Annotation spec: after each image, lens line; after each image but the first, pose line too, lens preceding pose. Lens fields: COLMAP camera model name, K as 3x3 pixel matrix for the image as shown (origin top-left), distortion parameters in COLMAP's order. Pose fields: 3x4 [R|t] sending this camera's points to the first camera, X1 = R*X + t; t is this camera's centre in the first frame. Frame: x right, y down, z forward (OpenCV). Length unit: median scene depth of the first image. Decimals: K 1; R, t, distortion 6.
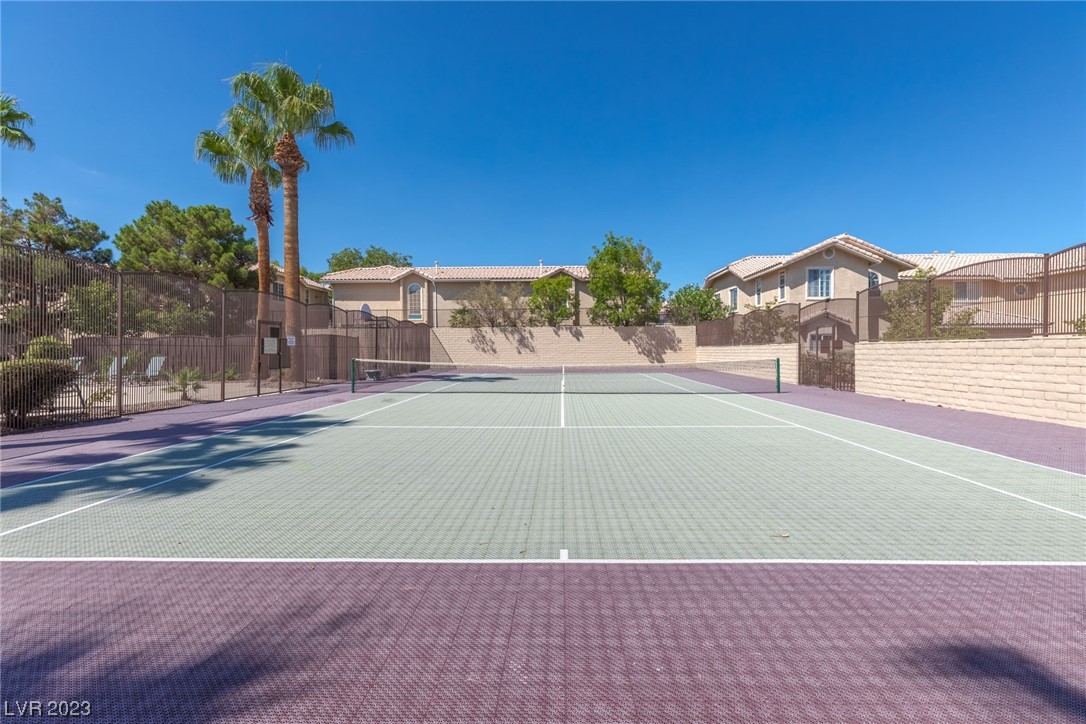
lens RADIAL K [[488.4, 0, 545.5], [0, 488.4, 354.7], [0, 0, 1]] dist [0.013508, -0.000101]
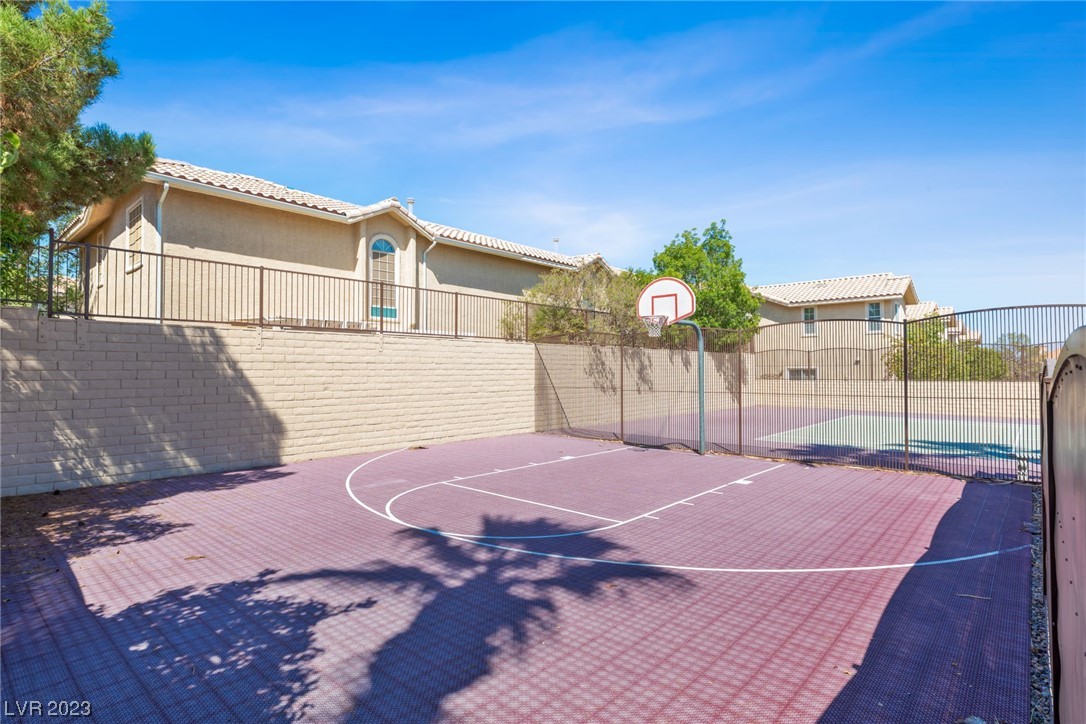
lens RADIAL K [[551.1, 0, 543.0], [0, 551.1, 362.0], [0, 0, 1]] dist [-0.001365, -0.000138]
pose [[0.650873, 0.014181, 0.759054, -0.612702], [-0.001513, 0.999848, -0.017381, -0.027231], [-0.759185, 0.010164, 0.650796, 0.636595]]
